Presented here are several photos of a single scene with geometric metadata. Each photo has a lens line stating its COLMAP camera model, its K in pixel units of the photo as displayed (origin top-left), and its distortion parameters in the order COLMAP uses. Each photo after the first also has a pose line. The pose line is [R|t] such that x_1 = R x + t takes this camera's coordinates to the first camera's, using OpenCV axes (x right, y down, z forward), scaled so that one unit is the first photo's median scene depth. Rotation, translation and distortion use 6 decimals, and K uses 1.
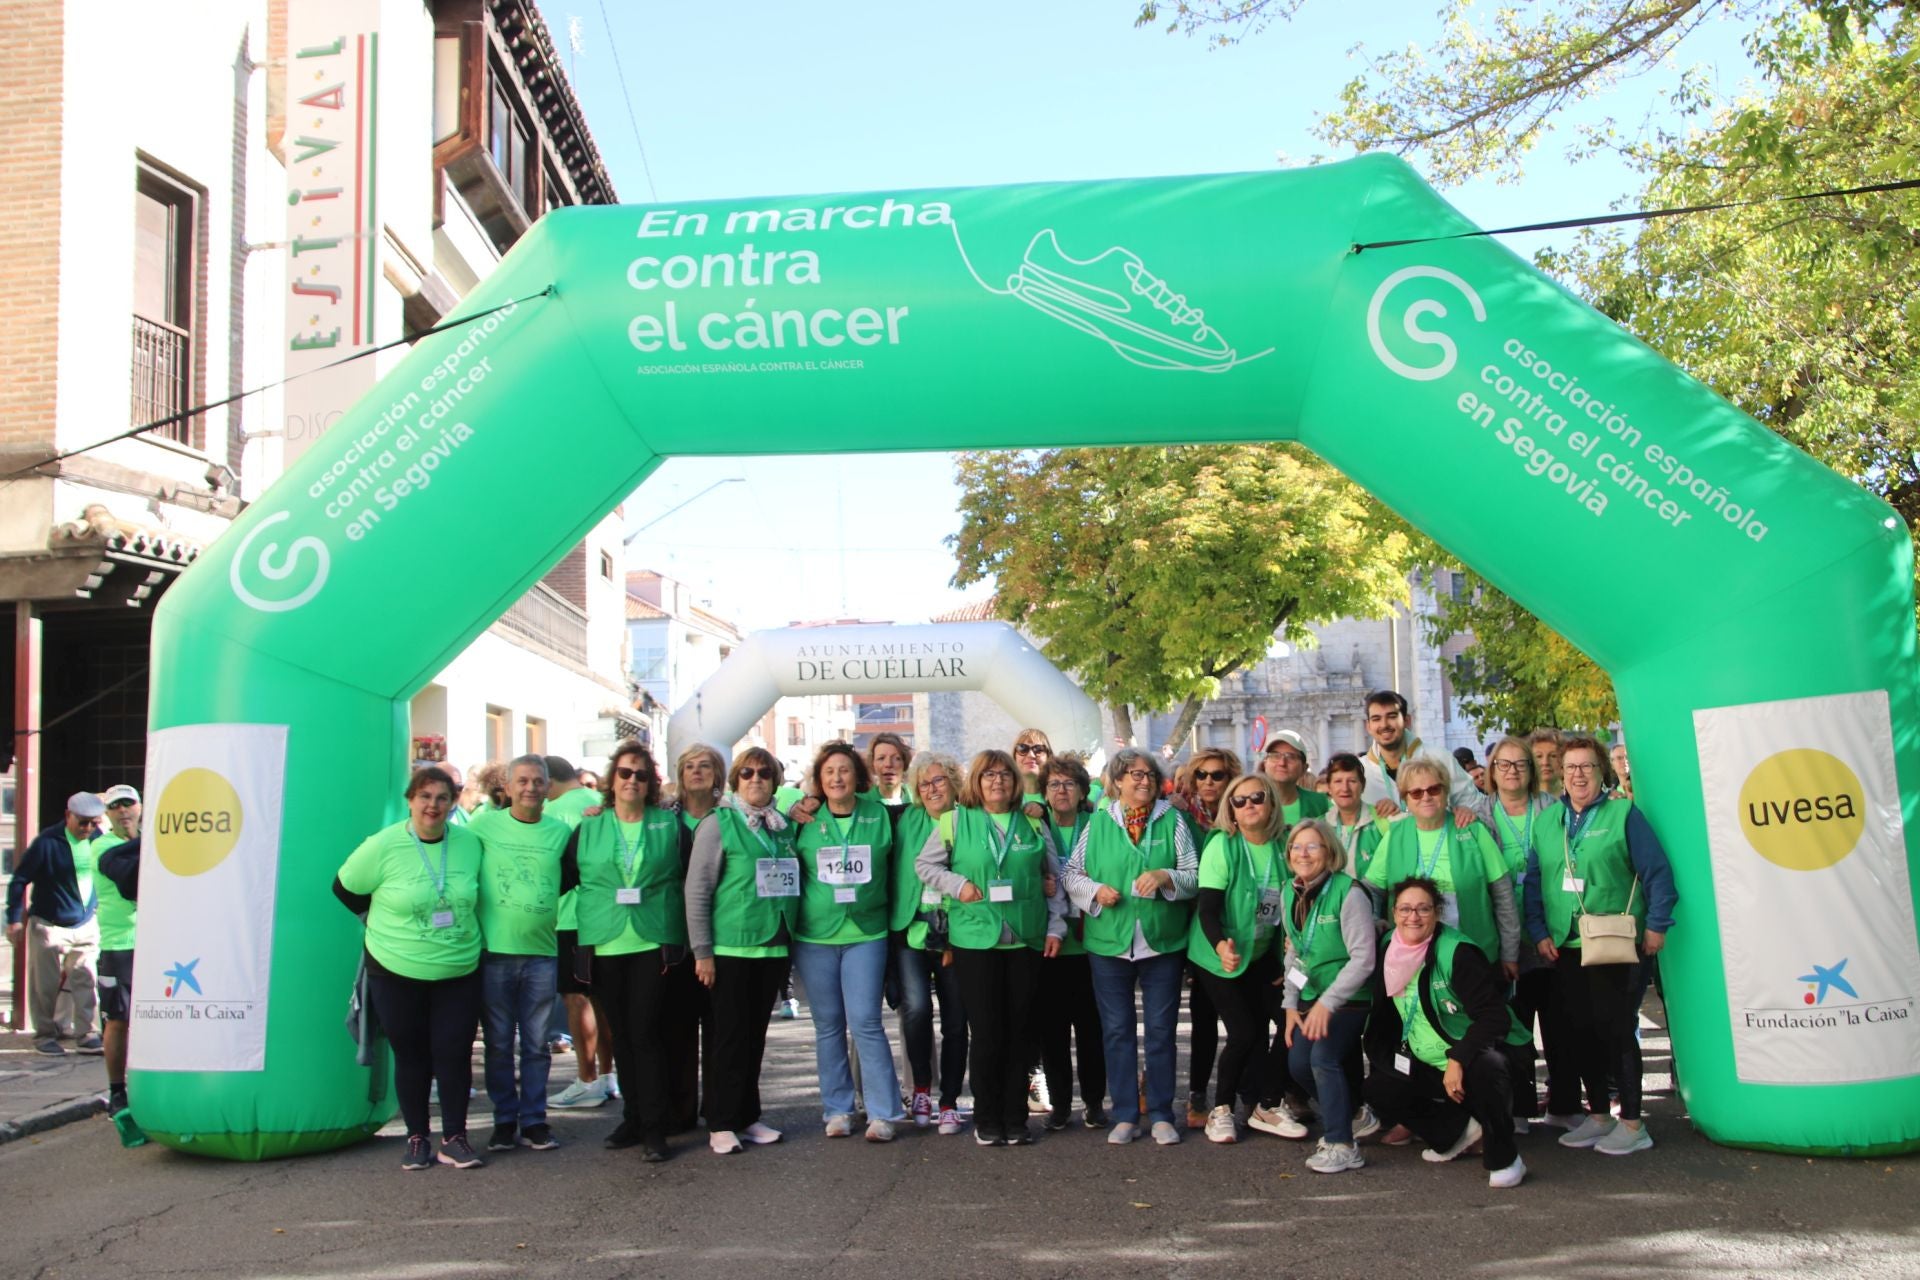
lens RADIAL K [[1936.1, 0, 960.0], [0, 1936.1, 640.0], [0, 0, 1]] dist [-0.102295, 0.172072]
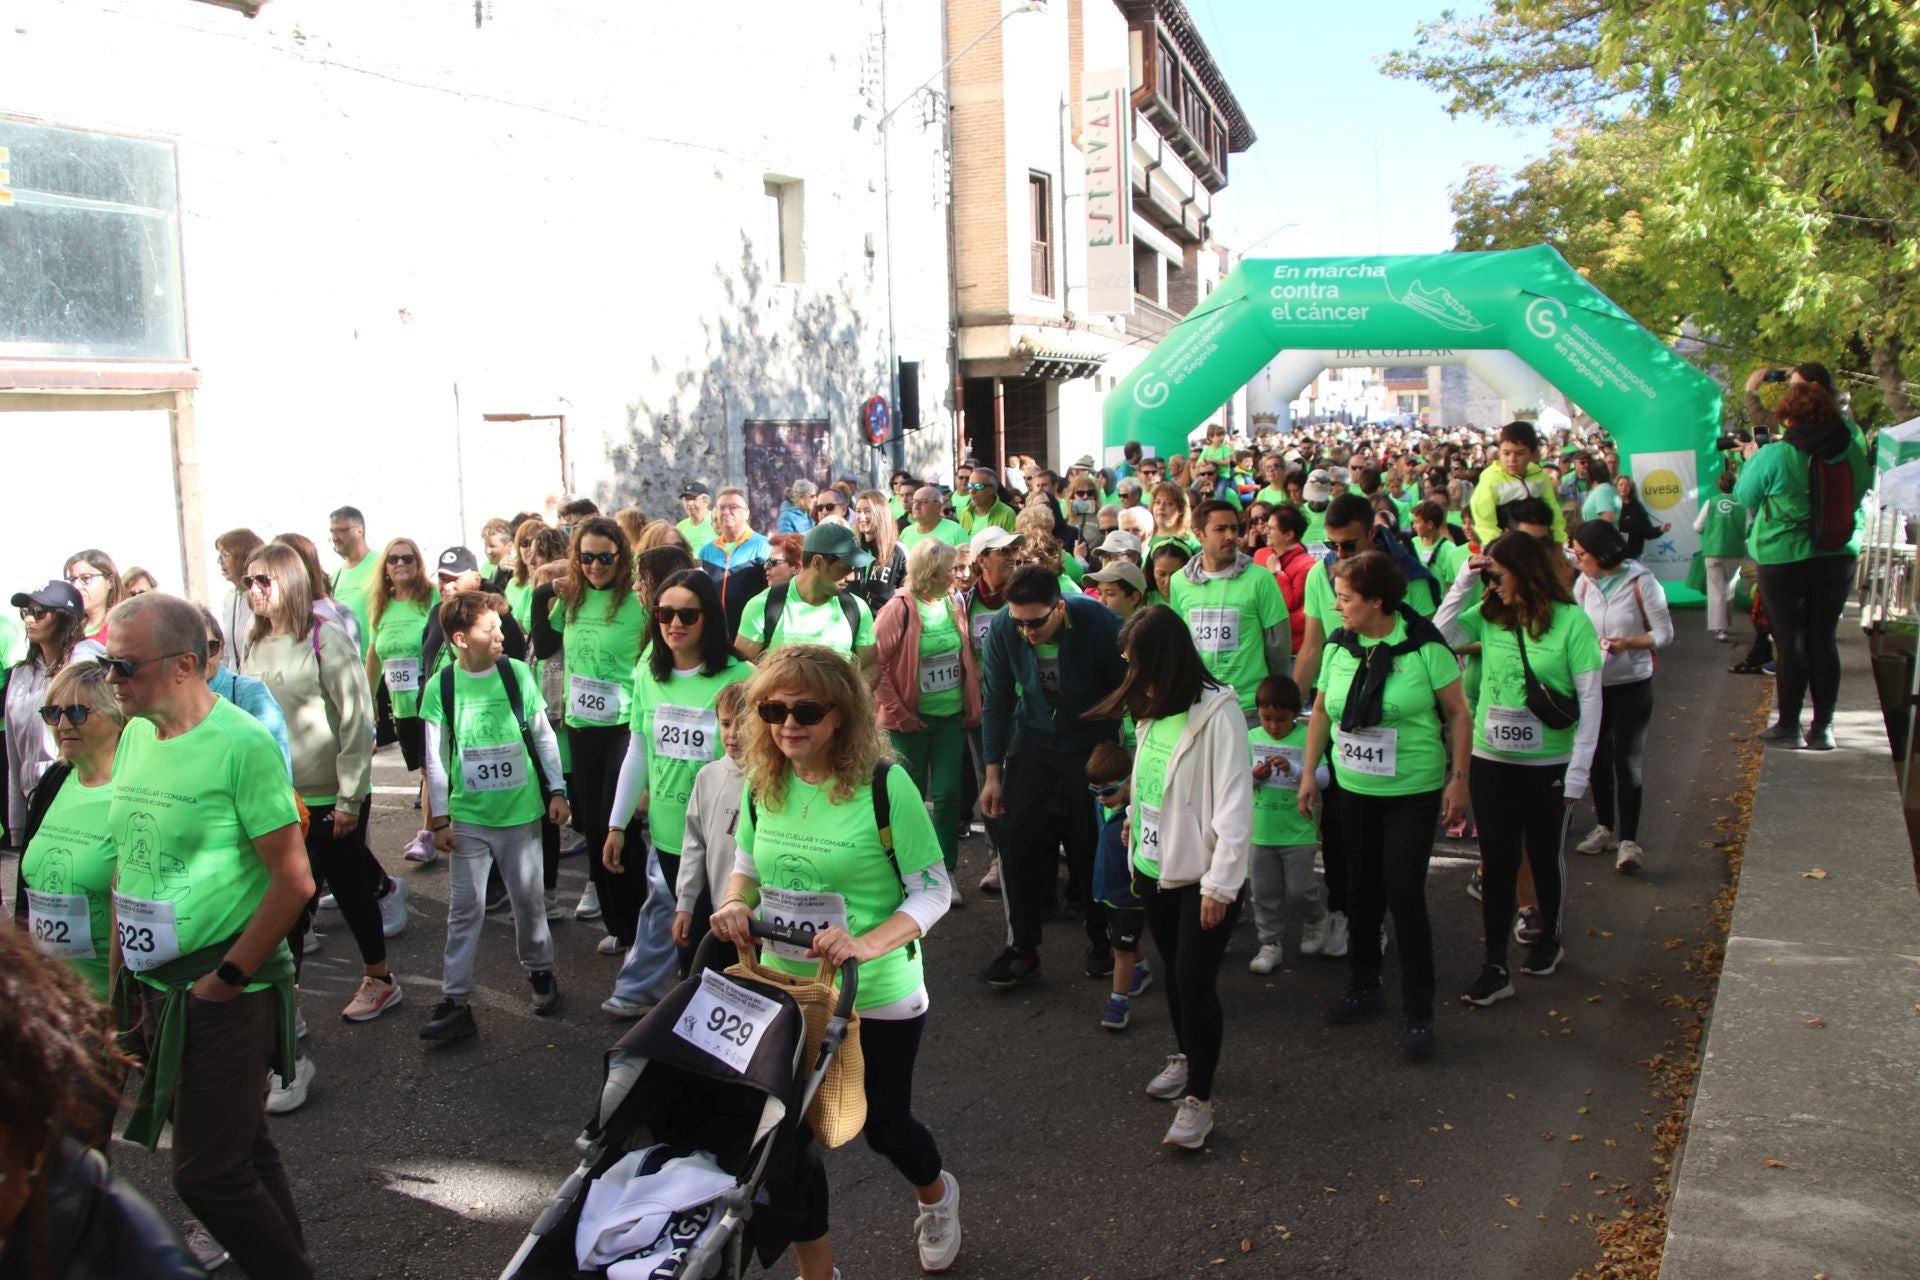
lens RADIAL K [[1594.3, 0, 909.1], [0, 1594.3, 649.6], [0, 0, 1]] dist [-0.184801, 0.120870]
pose [[0.940460, 0.045716, -0.336817, 0.083641], [0.030835, 0.975353, 0.218483, -0.125331], [0.338503, -0.215860, 0.915871, -0.920163]]
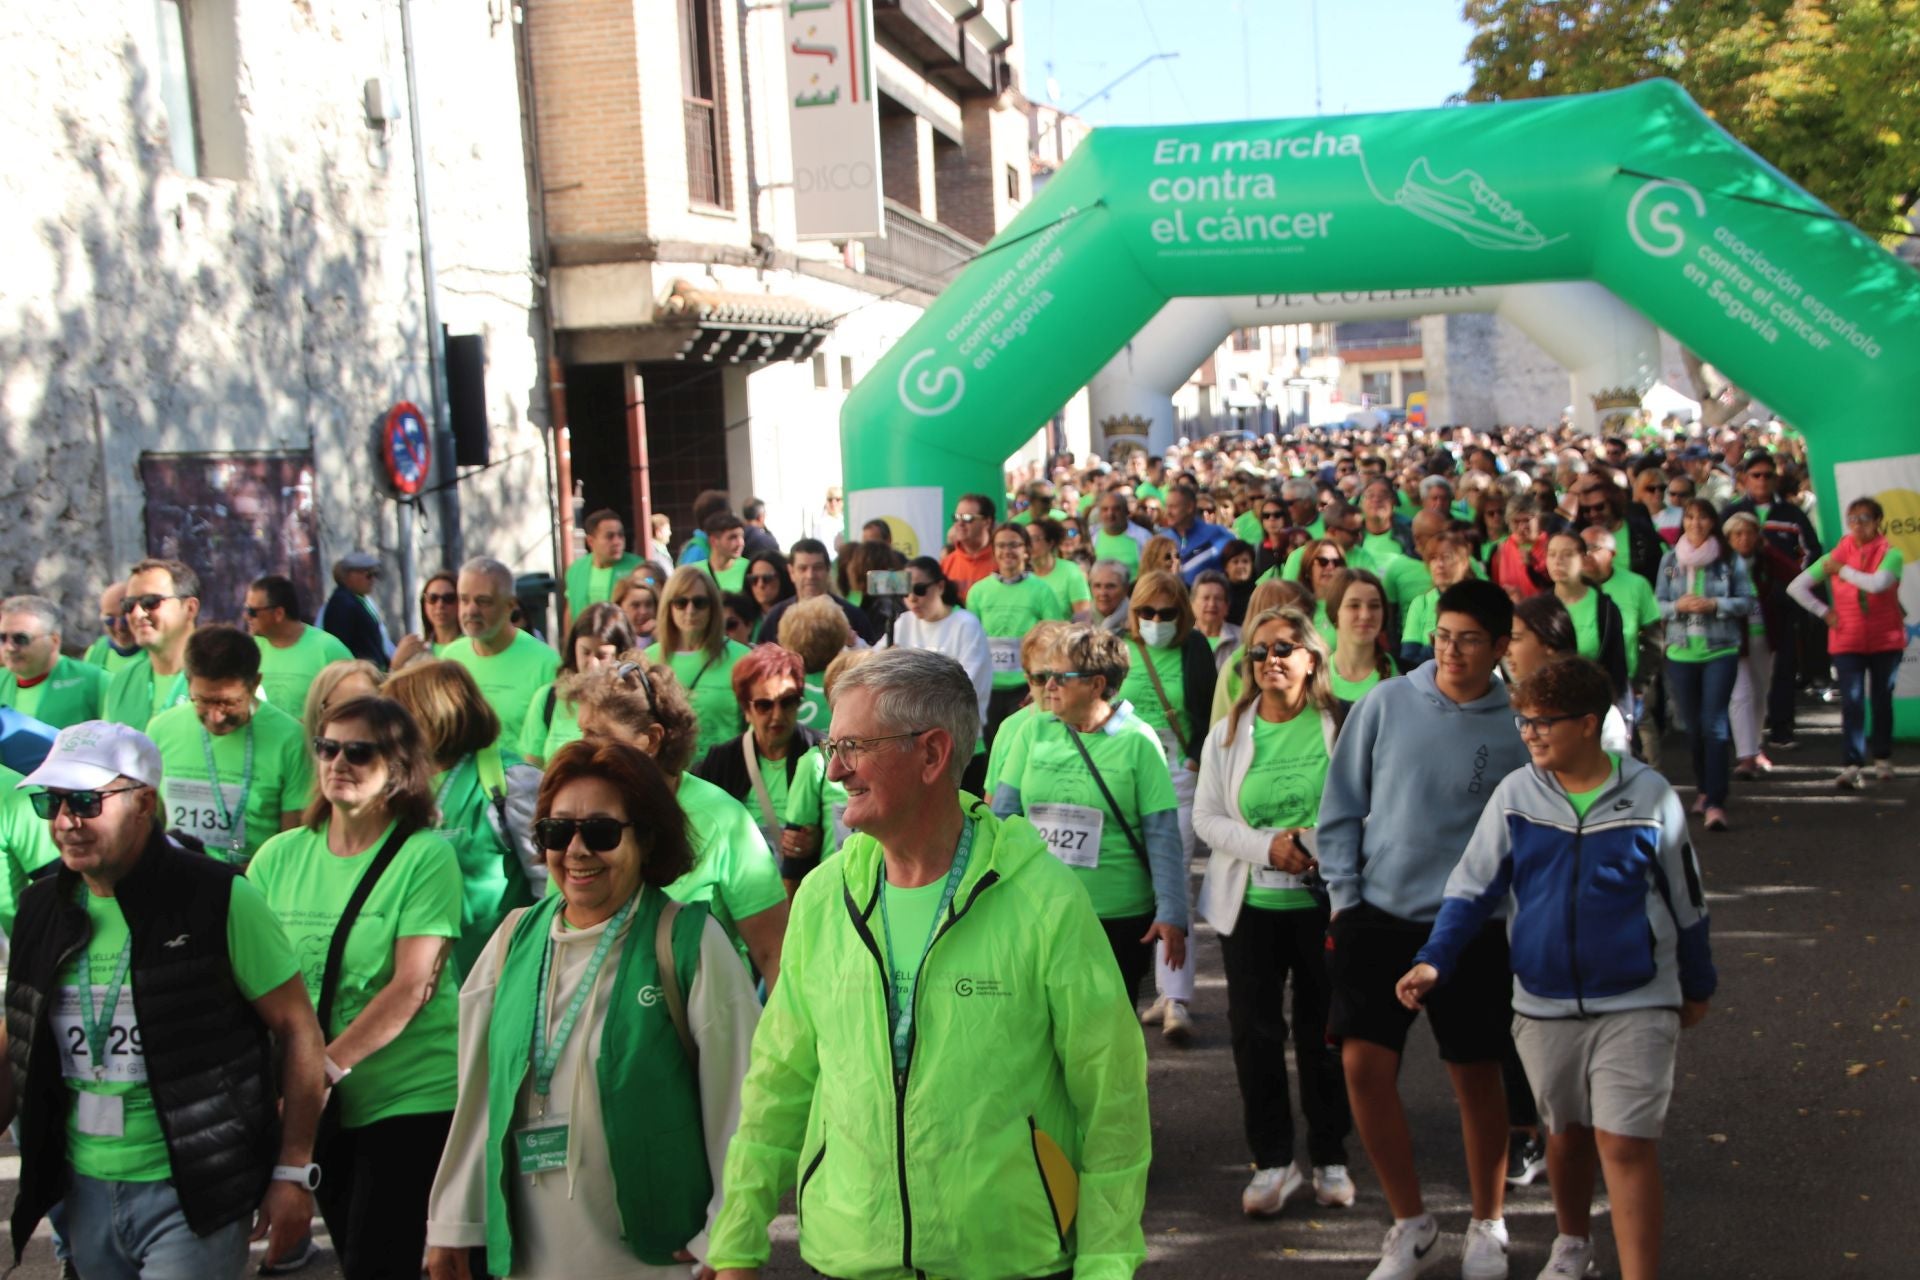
lens RADIAL K [[3074.1, 0, 978.7], [0, 3074.1, 664.5], [0, 0, 1]] dist [0.249446, 0.087805]
pose [[0.985209, -0.012678, -0.170885, 0.071225], [0.039442, 0.987260, 0.154150, -0.129112], [0.166754, -0.158610, 0.973158, -0.955040]]
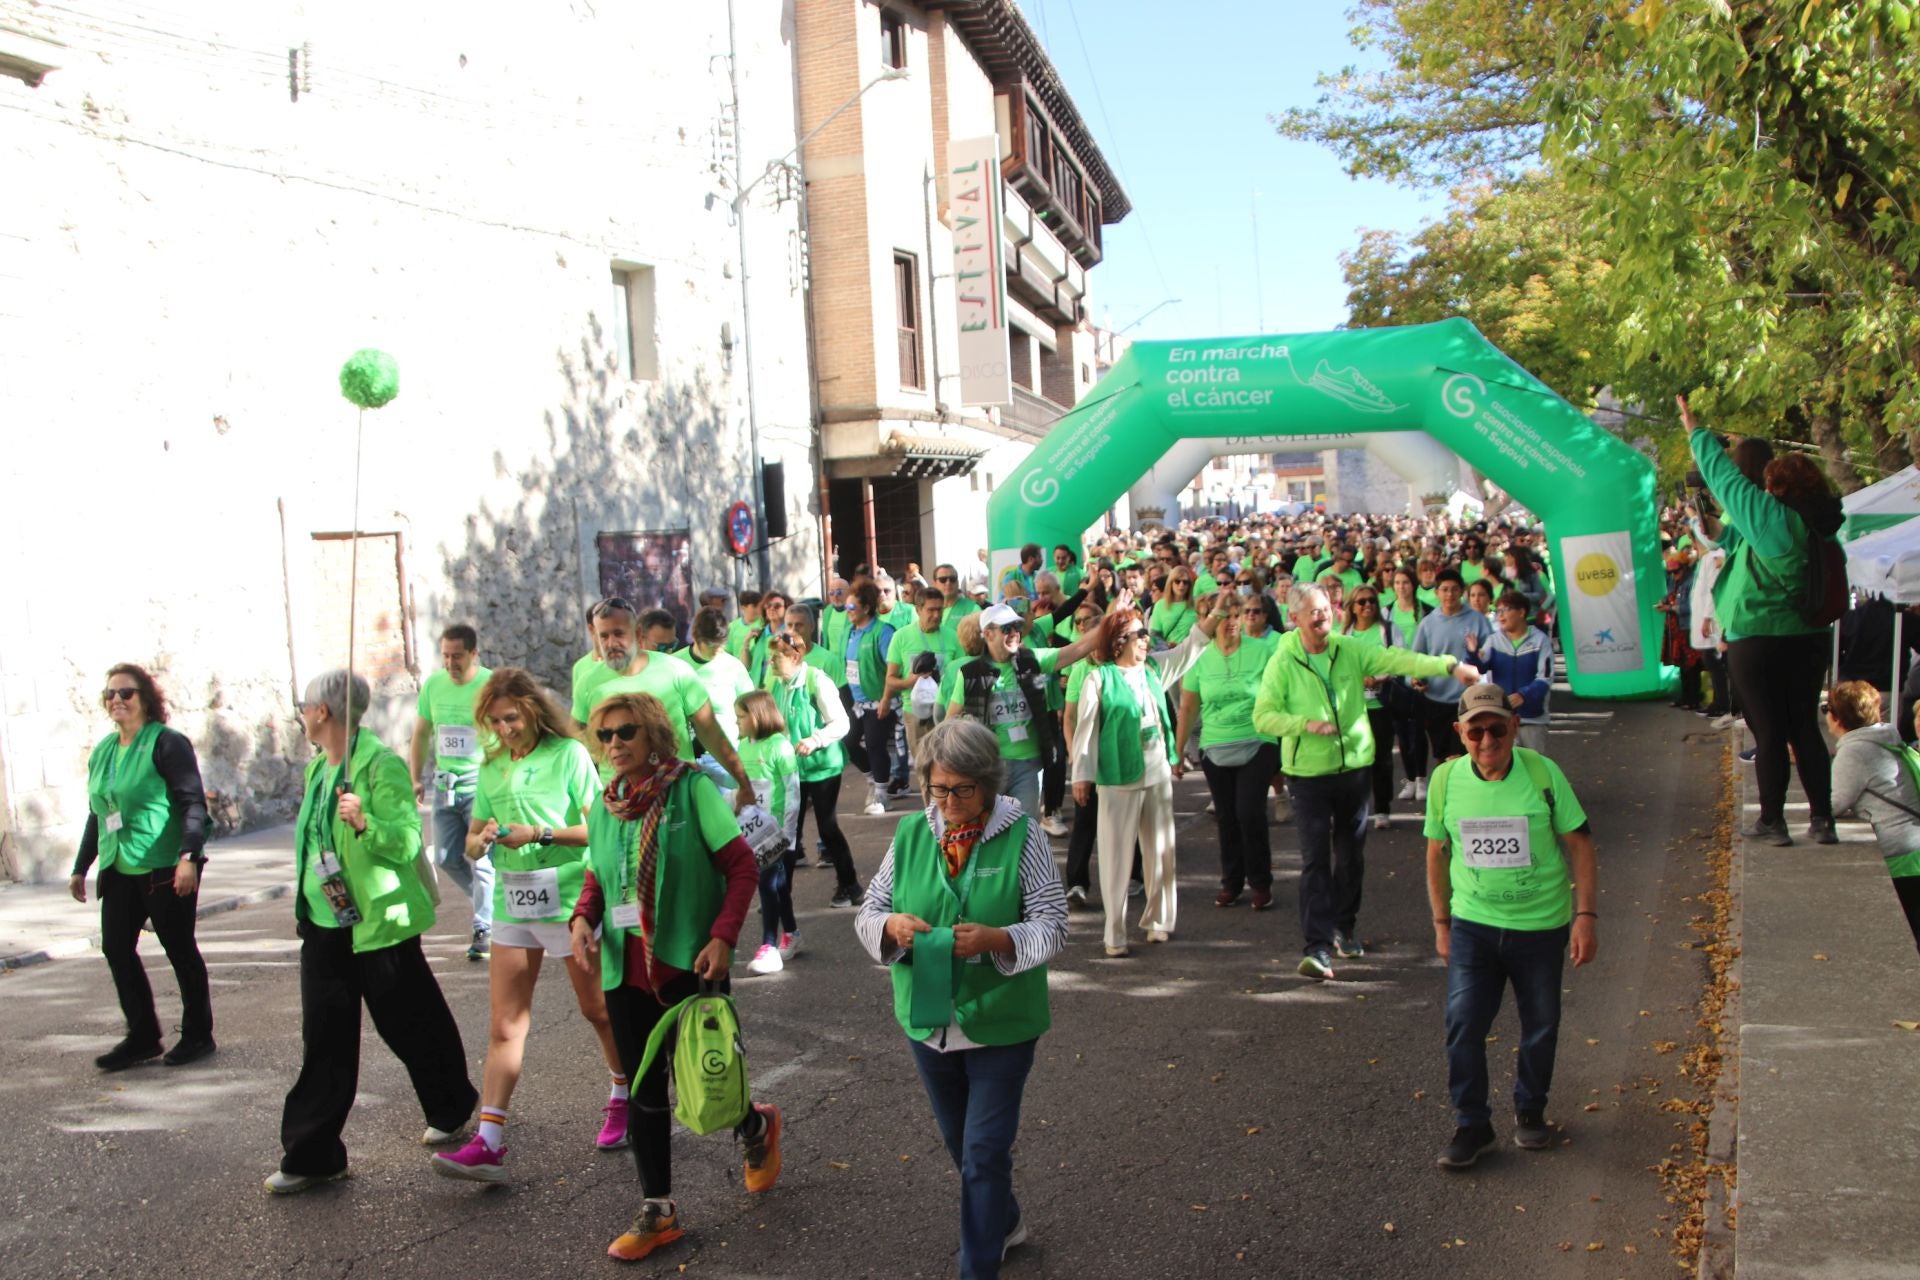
lens RADIAL K [[1783.7, 0, 909.4], [0, 1783.7, 672.5], [0, 0, 1]] dist [-0.153206, 0.162636]
pose [[0.966679, -0.006216, -0.255917, 0.068708], [0.049267, 0.985534, 0.162160, -0.128751], [0.251207, -0.169365, 0.953001, -0.949941]]
